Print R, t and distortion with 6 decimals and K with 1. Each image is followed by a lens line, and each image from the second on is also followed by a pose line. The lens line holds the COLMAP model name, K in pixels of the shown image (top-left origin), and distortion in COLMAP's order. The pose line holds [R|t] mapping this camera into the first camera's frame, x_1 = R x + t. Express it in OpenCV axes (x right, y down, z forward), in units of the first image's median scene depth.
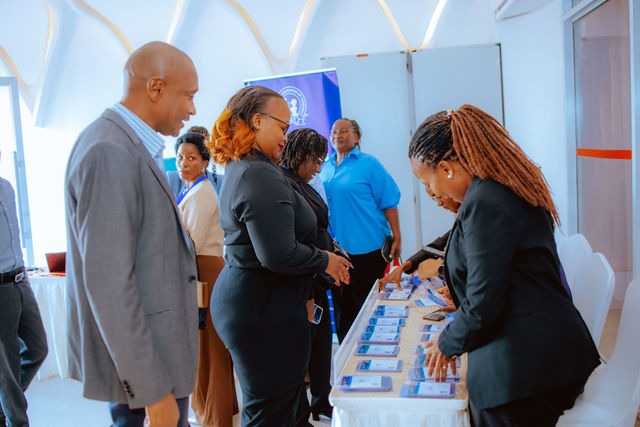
lens RADIAL K [[635.9, 0, 322.8], [0, 635.9, 208.1], [0, 0, 1]] dist [-0.056558, 0.000000]
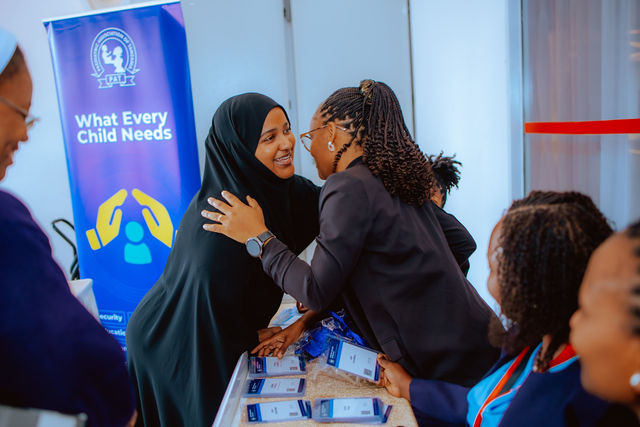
lens RADIAL K [[635.9, 0, 319.0], [0, 635.9, 209.3], [0, 0, 1]] dist [-0.056558, 0.000000]
pose [[0.980617, -0.010629, 0.195646, 0.031518], [0.008547, 0.999898, 0.011482, -0.006520], [-0.195748, -0.009587, 0.980607, 0.314477]]
